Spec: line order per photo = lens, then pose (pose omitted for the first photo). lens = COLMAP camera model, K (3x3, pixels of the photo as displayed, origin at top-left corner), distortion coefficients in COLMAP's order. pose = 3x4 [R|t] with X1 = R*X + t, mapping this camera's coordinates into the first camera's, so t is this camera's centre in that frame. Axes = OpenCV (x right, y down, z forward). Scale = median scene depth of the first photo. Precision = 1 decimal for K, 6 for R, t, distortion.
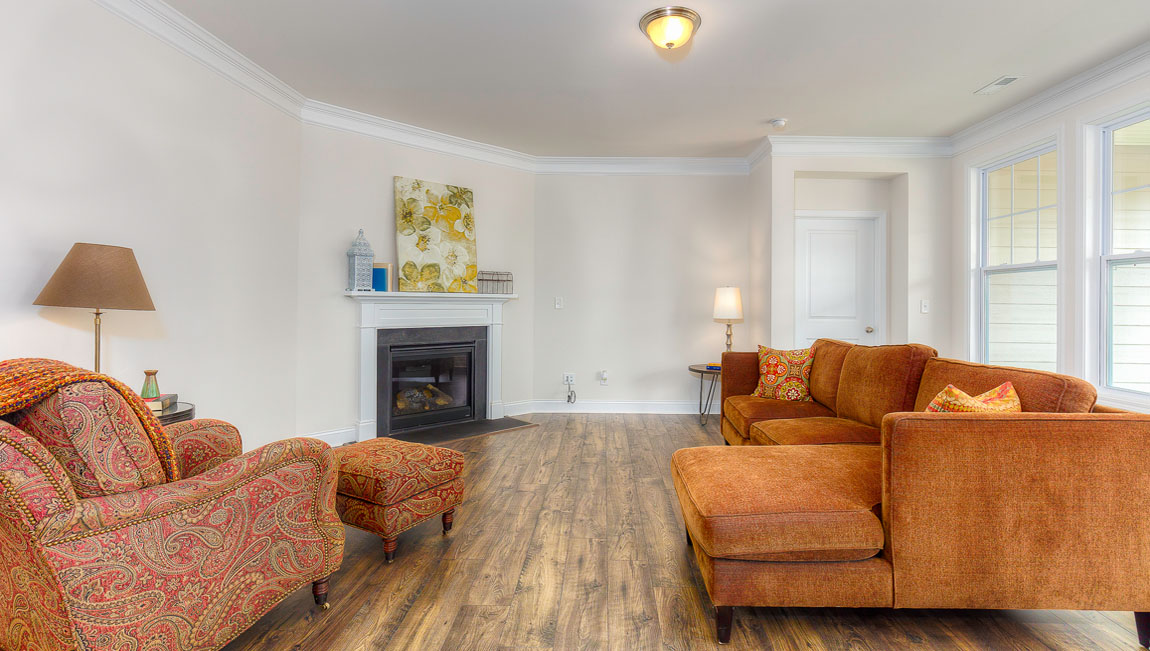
lens RADIAL K [[521.2, 0, 605.6], [0, 521.2, 301.0], [0, 0, 1]] dist [0.000185, 0.001203]
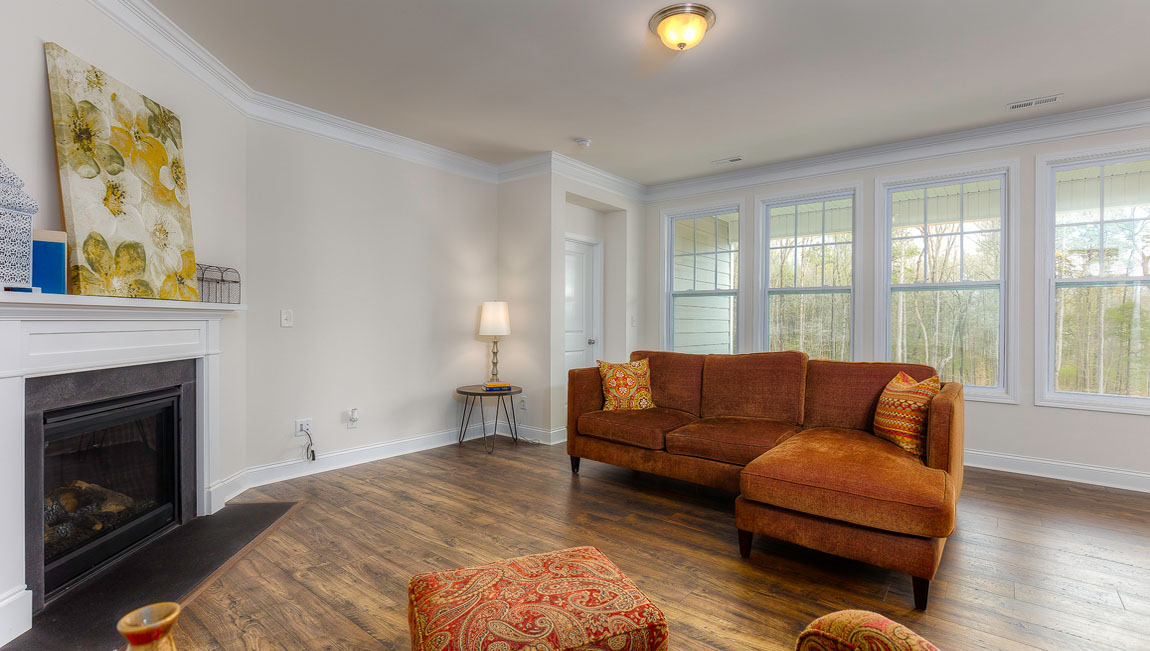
lens RADIAL K [[522.0, 0, 575.0], [0, 522.0, 325.5], [0, 0, 1]] dist [0.000368, 0.000653]
pose [[0.636775, -0.010786, 0.770974, -0.466523], [-0.005211, 0.999819, 0.018292, -0.001450], [-0.771032, -0.015665, 0.636603, 0.345265]]
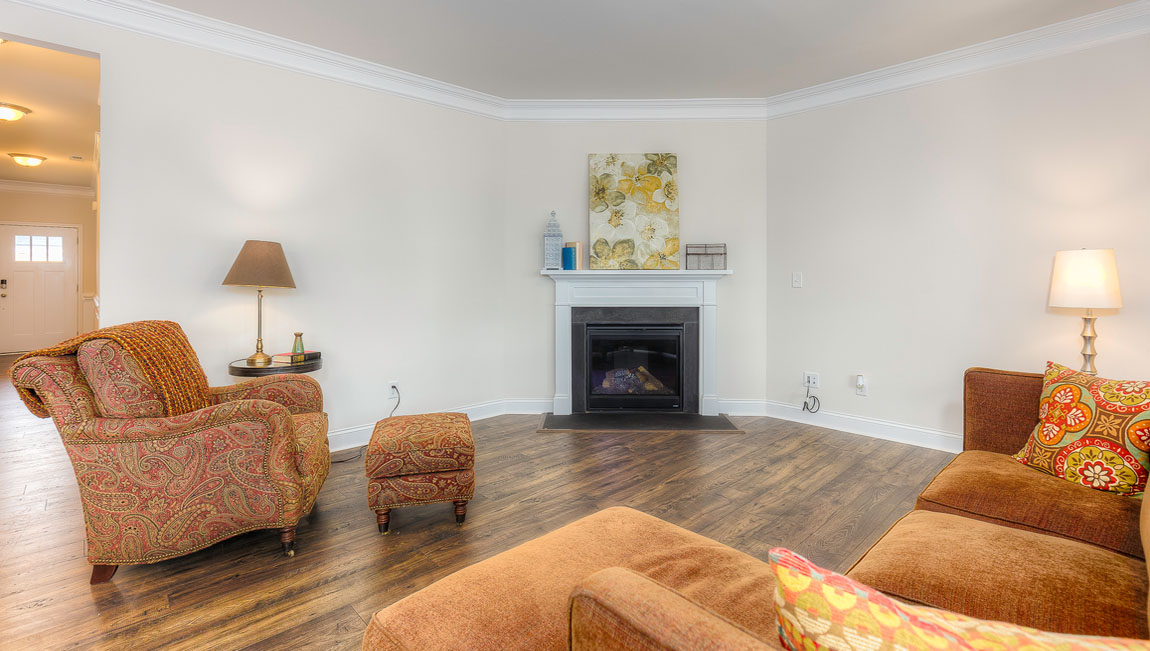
lens RADIAL K [[525.1, 0, 586.1], [0, 525.1, 282.3], [0, 0, 1]] dist [0.000909, 0.000061]
pose [[0.700205, -0.002297, -0.713938, 0.308336], [0.008591, 0.999950, 0.005209, 0.000710], [0.713890, -0.009781, 0.700190, 0.287474]]
